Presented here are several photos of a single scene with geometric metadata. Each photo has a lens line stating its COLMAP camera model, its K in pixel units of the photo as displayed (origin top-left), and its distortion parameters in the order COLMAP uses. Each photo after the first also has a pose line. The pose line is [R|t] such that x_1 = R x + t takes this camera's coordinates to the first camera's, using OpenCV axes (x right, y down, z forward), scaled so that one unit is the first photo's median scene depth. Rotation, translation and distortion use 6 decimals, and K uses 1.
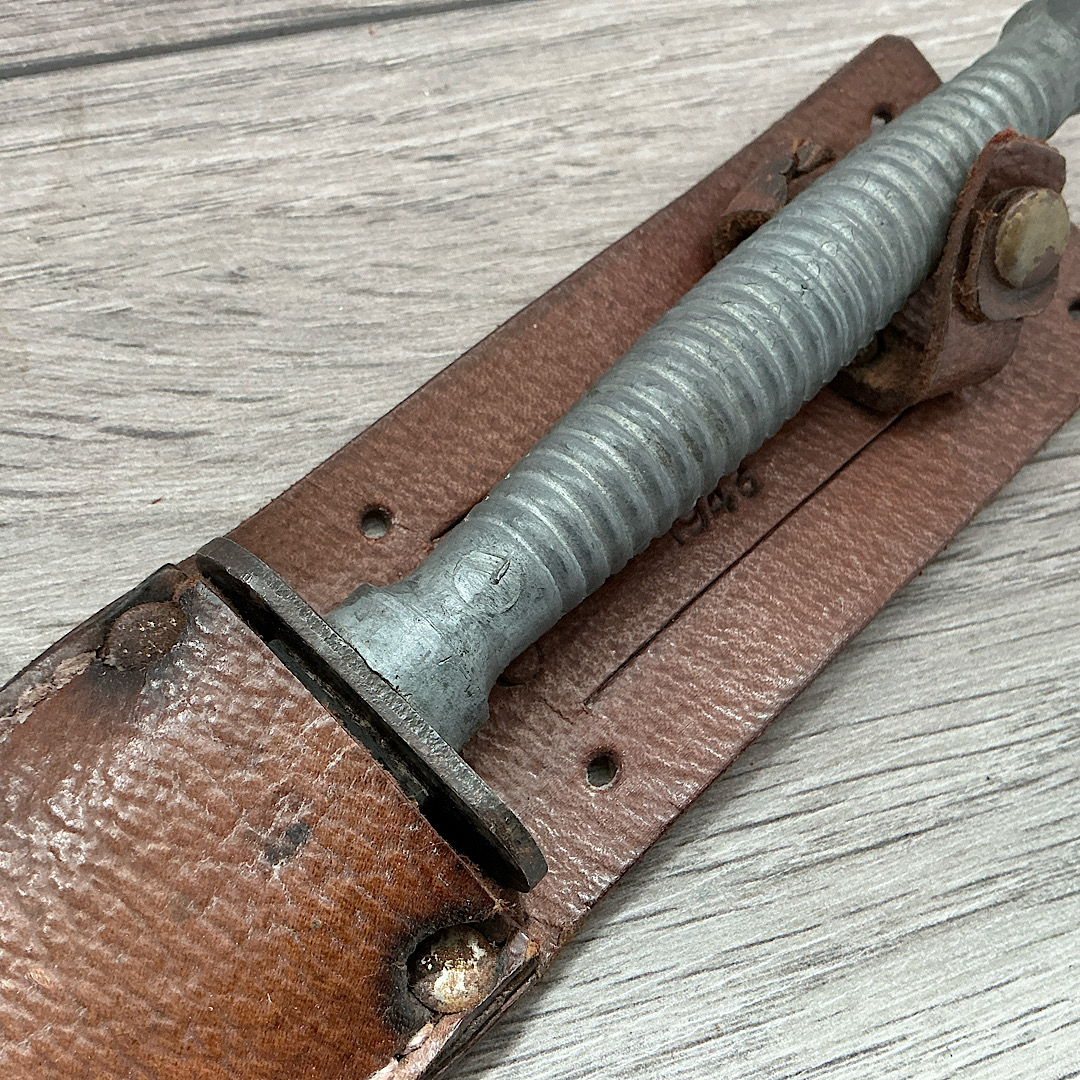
lens RADIAL K [[1212.5, 0, 540.0], [0, 1212.5, 540.0], [0, 0, 1]] dist [0.148150, -0.358714]
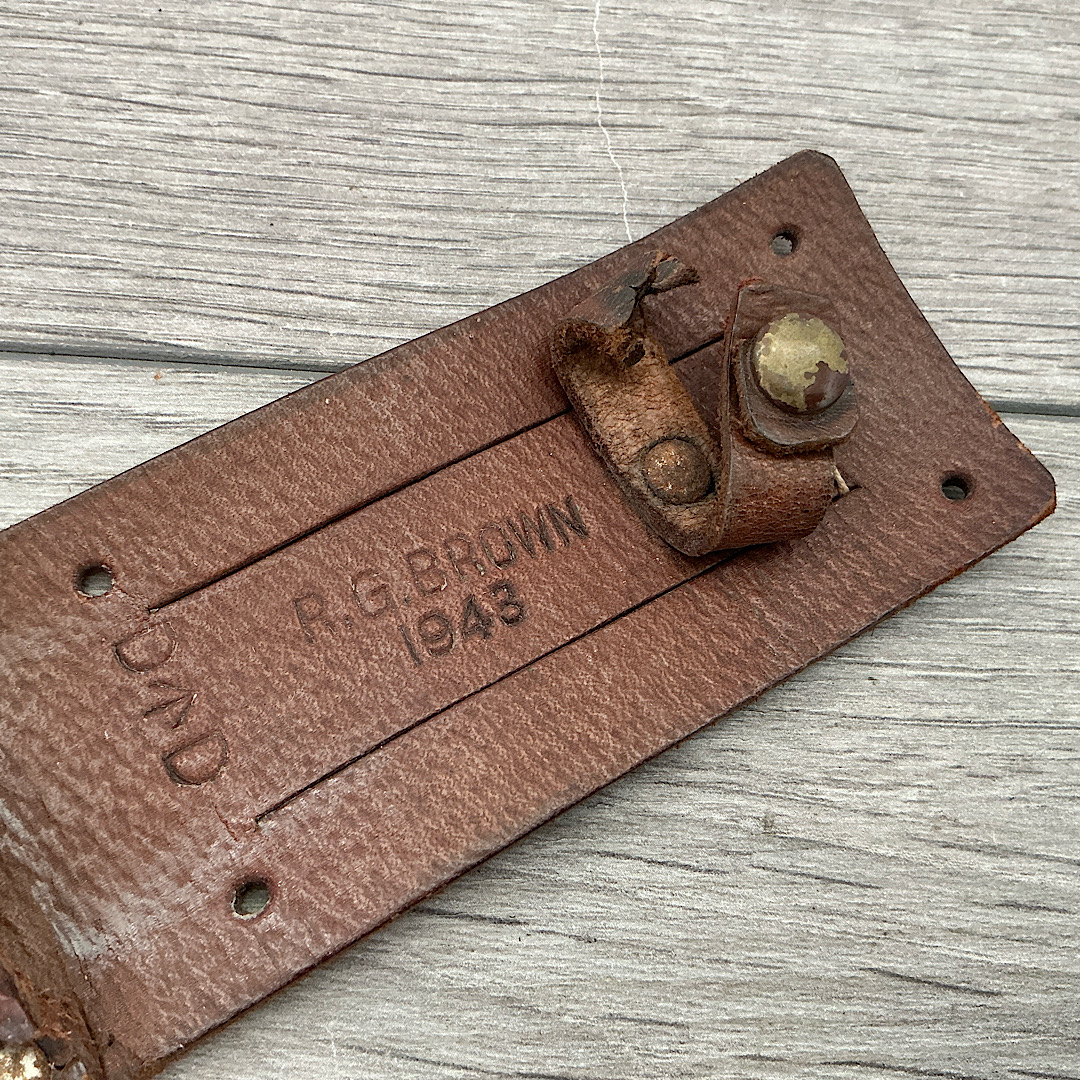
lens RADIAL K [[1212.5, 0, 540.0], [0, 1212.5, 540.0], [0, 0, 1]] dist [0.148150, -0.358714]
pose [[0.938781, 0.307576, -0.155201, 0.324498], [-0.311817, 0.950137, -0.003148, -0.446317], [0.146494, 0.051350, 0.987878, 0.234765]]
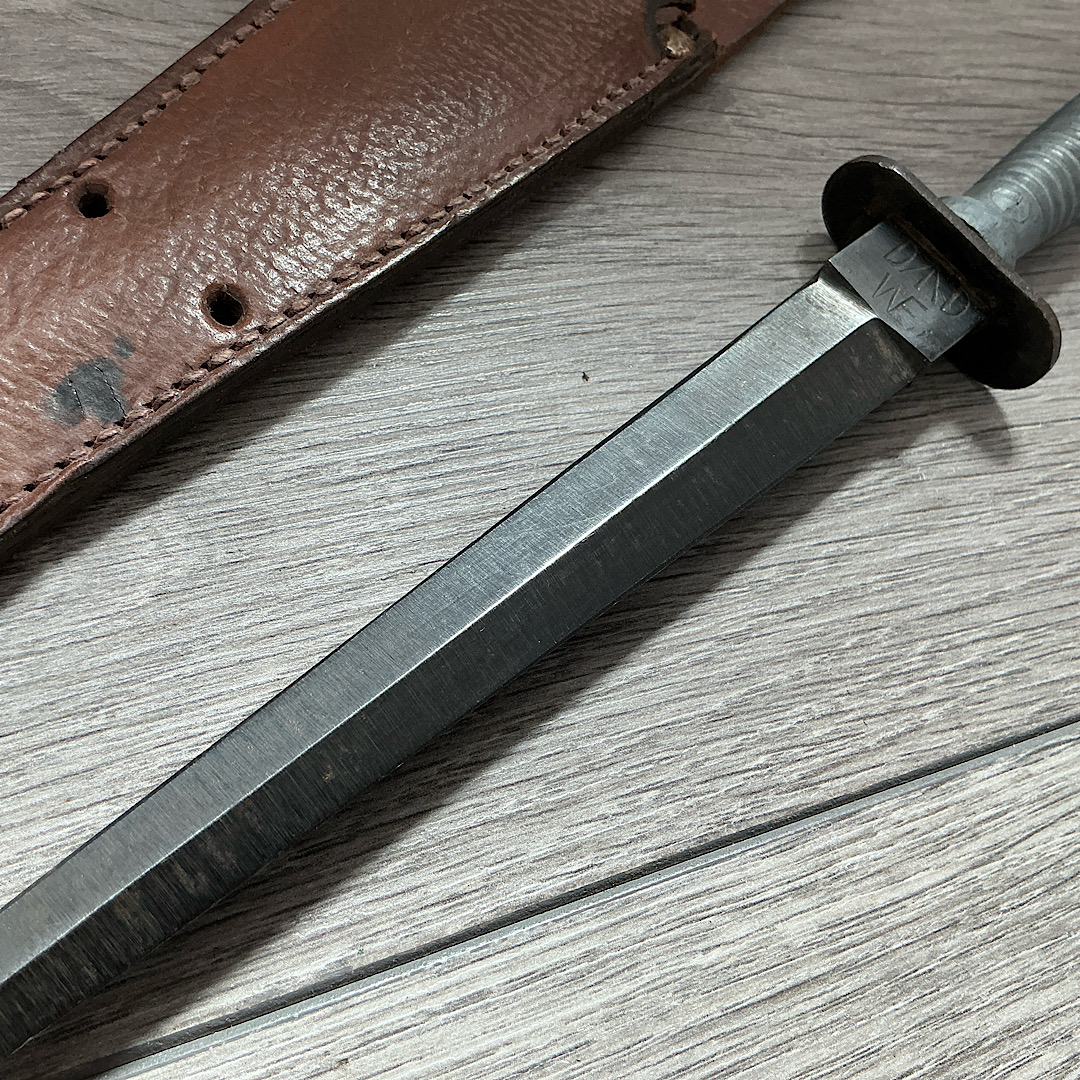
lens RADIAL K [[1212.5, 0, 540.0], [0, 1212.5, 540.0], [0, 0, 1]] dist [0.148150, -0.358714]
pose [[0.995616, 0.044923, 0.082043, -0.245581], [-0.036839, 0.994552, -0.097518, 0.687028], [-0.085977, 0.094068, 0.991846, -0.398368]]
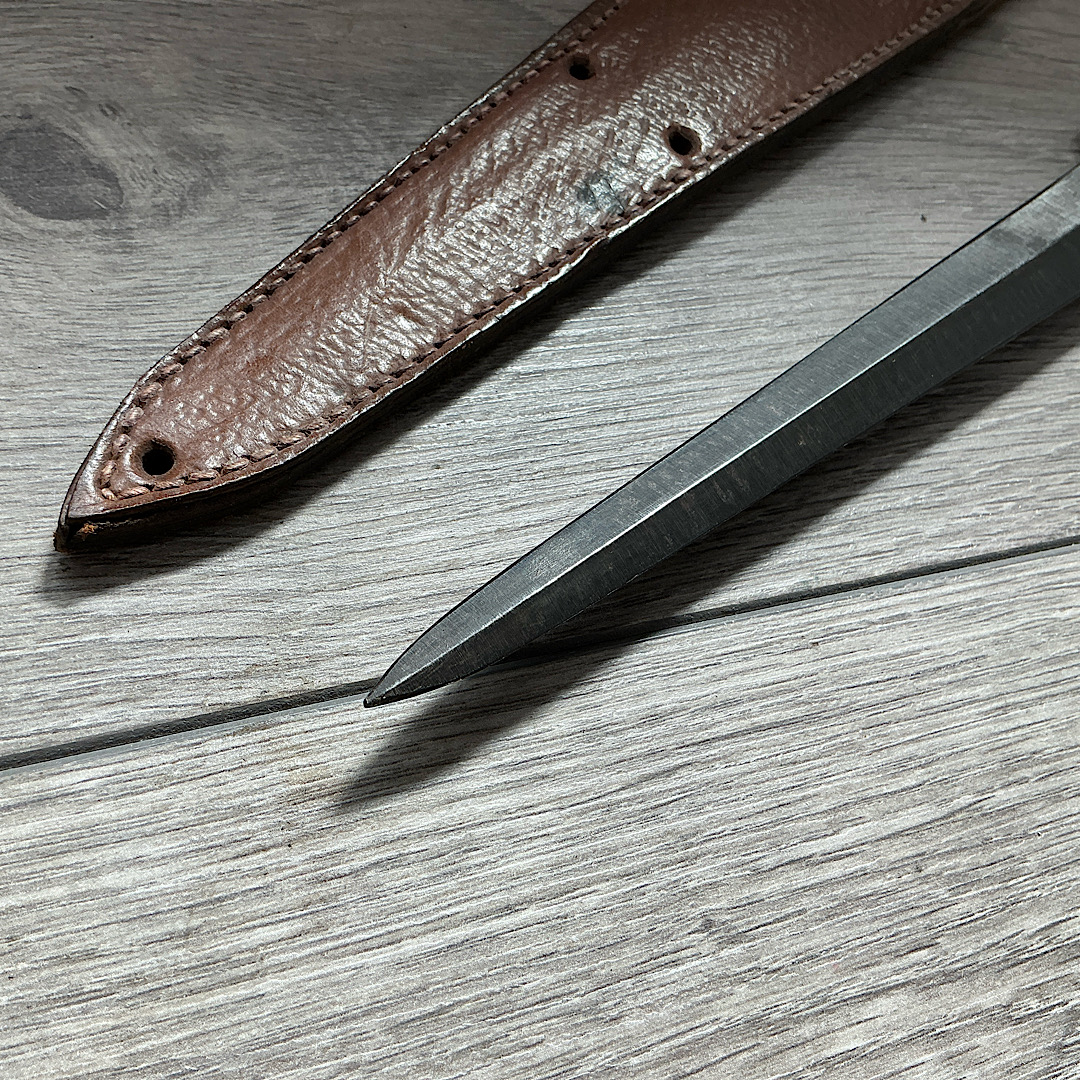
lens RADIAL K [[1212.5, 0, 540.0], [0, 1212.5, 540.0], [0, 0, 1]] dist [0.148150, -0.358714]
pose [[0.997691, 0.065592, 0.017625, -0.601219], [-0.062134, 0.986248, -0.153145, 1.083701], [-0.027428, 0.151696, 0.988047, -0.682427]]
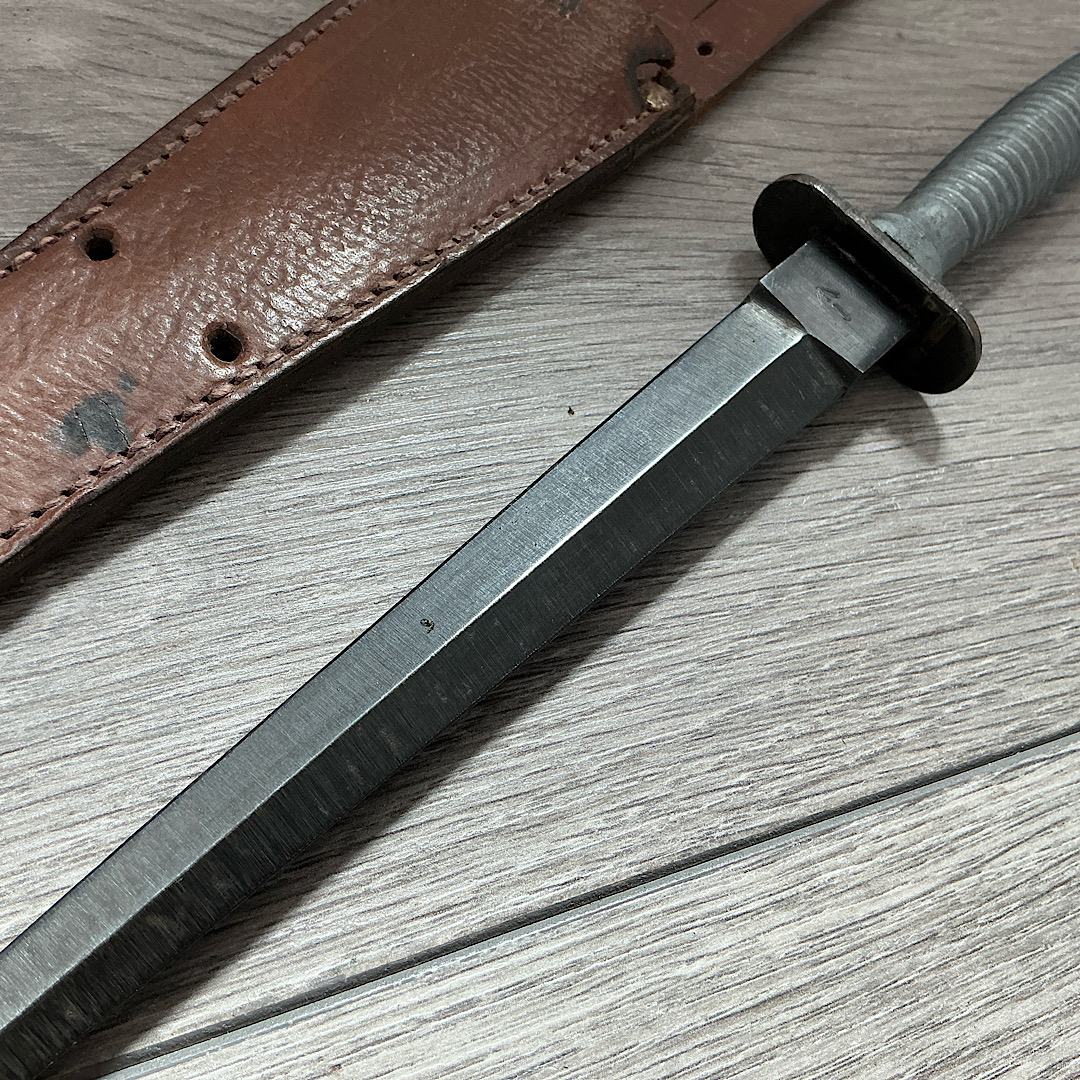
lens RADIAL K [[1212.5, 0, 540.0], [0, 1212.5, 540.0], [0, 0, 1]] dist [0.148150, -0.358714]
pose [[0.995688, 0.042161, 0.082636, -0.238603], [-0.030123, 0.989429, -0.141856, 0.718310], [-0.087743, 0.138755, 0.986432, -0.438484]]
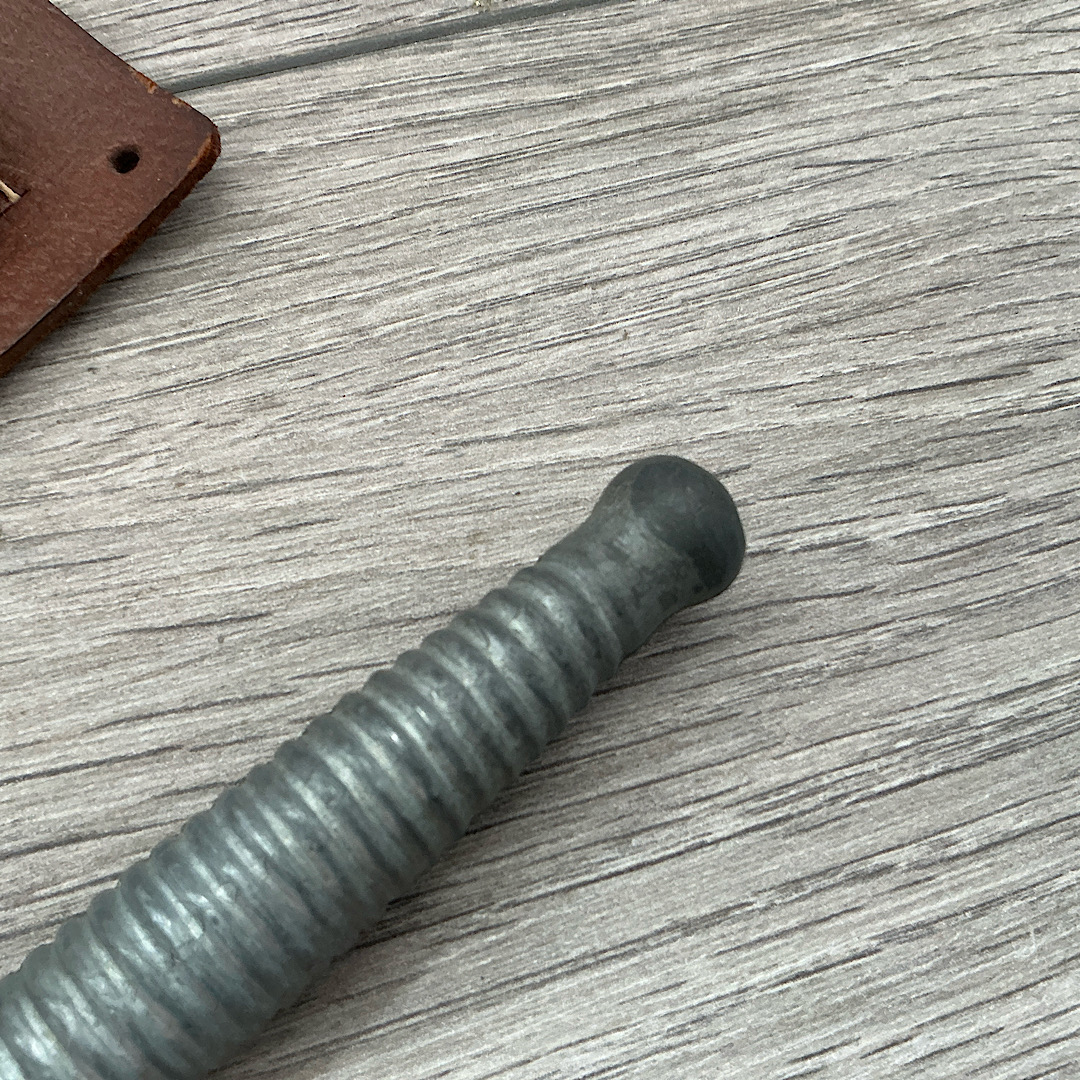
lens RADIAL K [[1212.5, 0, 540.0], [0, 1212.5, 540.0], [0, 0, 1]] dist [0.148150, -0.358714]
pose [[0.996205, -0.018001, -0.085160, 0.900763], [0.019505, 0.999668, 0.016864, -0.298382], [0.084828, -0.018461, 0.996225, 0.314856]]
